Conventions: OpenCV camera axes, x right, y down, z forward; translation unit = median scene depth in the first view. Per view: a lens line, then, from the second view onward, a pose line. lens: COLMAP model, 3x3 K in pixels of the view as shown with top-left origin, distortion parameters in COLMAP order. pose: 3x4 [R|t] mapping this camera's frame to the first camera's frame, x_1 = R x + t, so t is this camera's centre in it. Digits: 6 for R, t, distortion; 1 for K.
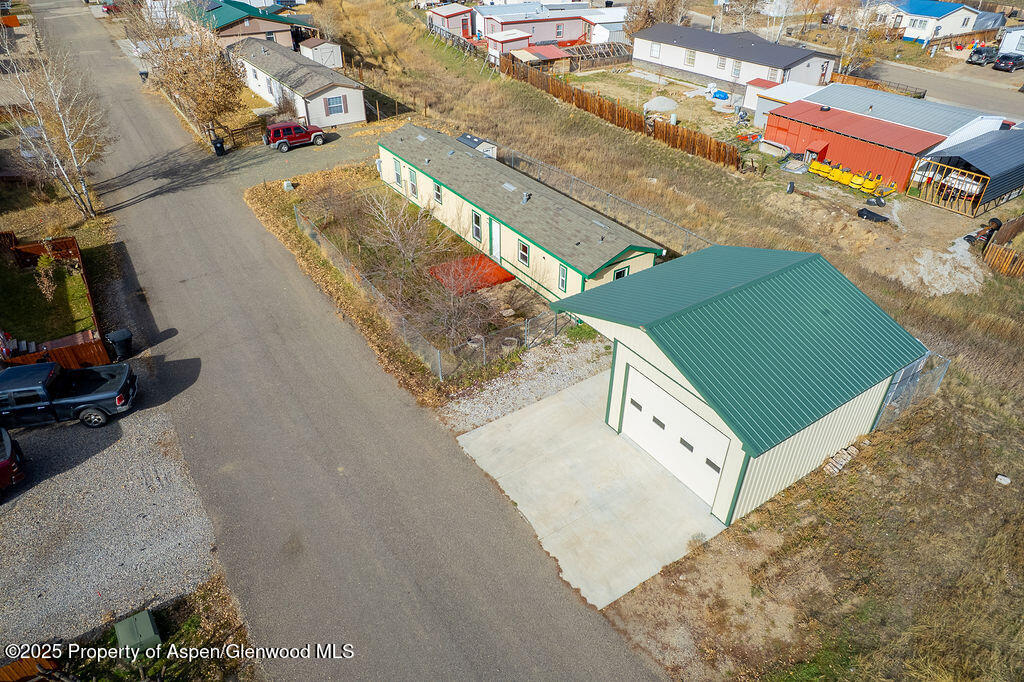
lens RADIAL K [[655.7, 0, 514.2], [0, 655.7, 343.8], [0, 0, 1]] dist [-0.078183, 0.073663]
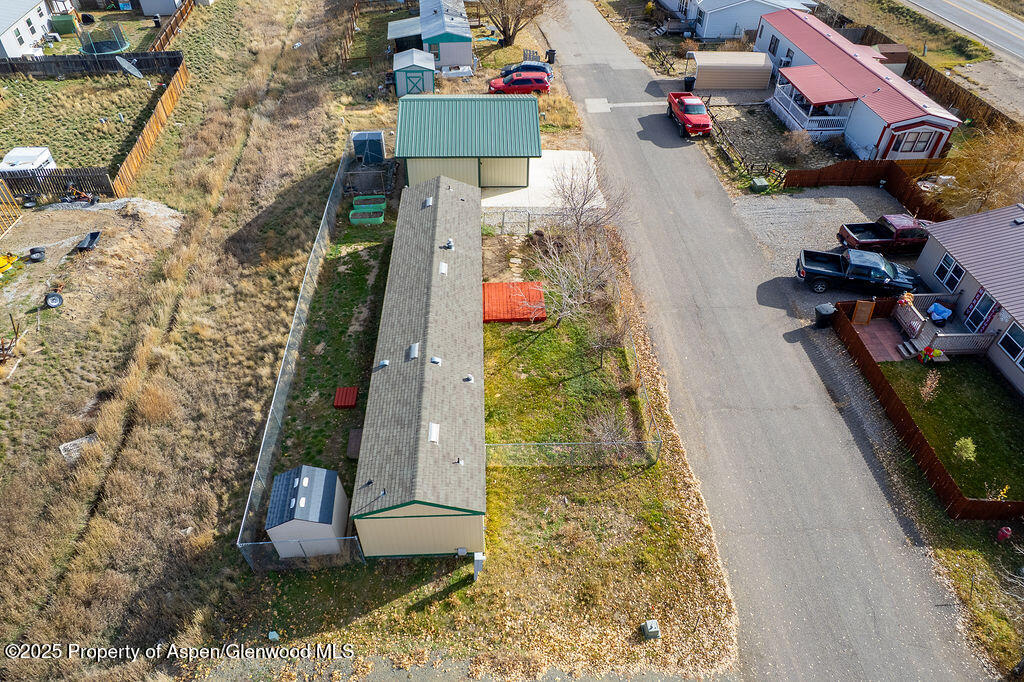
lens RADIAL K [[655.7, 0, 514.2], [0, 655.7, 343.8], [0, 0, 1]] dist [-0.078183, 0.073663]
pose [[-0.856108, -0.360615, 0.370183, -0.388391], [0.278455, 0.281558, 0.918253, -0.849528], [-0.435364, 0.889203, -0.140628, 0.985566]]
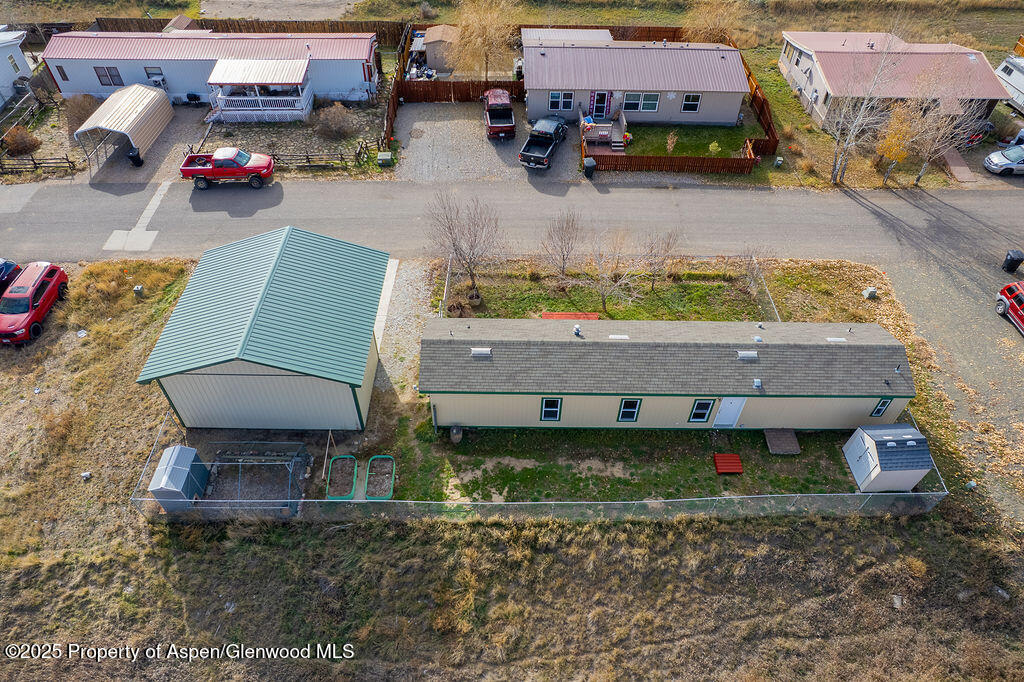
lens RADIAL K [[655.7, 0, 514.2], [0, 655.7, 343.8], [0, 0, 1]] dist [-0.078183, 0.073663]
pose [[-0.555370, 0.590051, -0.586007, 0.487109], [-0.487987, 0.339362, 0.804178, -0.725096], [0.673374, 0.732580, 0.099466, 0.692257]]
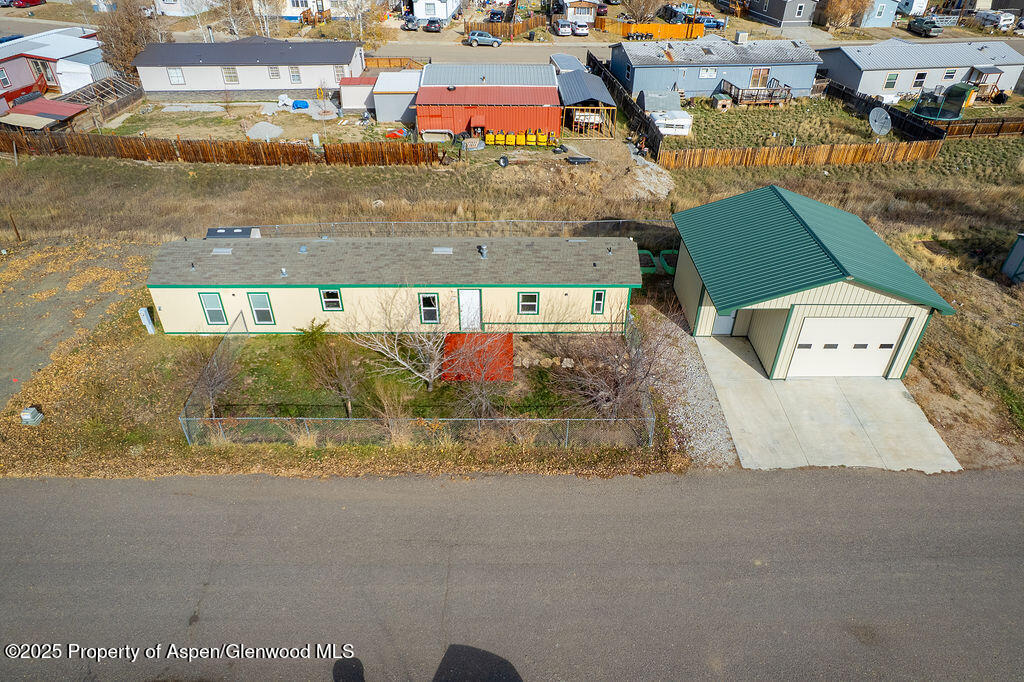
lens RADIAL K [[655.7, 0, 514.2], [0, 655.7, 343.8], [0, 0, 1]] dist [-0.078183, 0.073663]
pose [[0.546332, -0.487693, 0.680938, -0.507039], [0.472598, 0.850707, 0.230107, -0.242577], [-0.691500, 0.196095, 0.695251, 0.298629]]
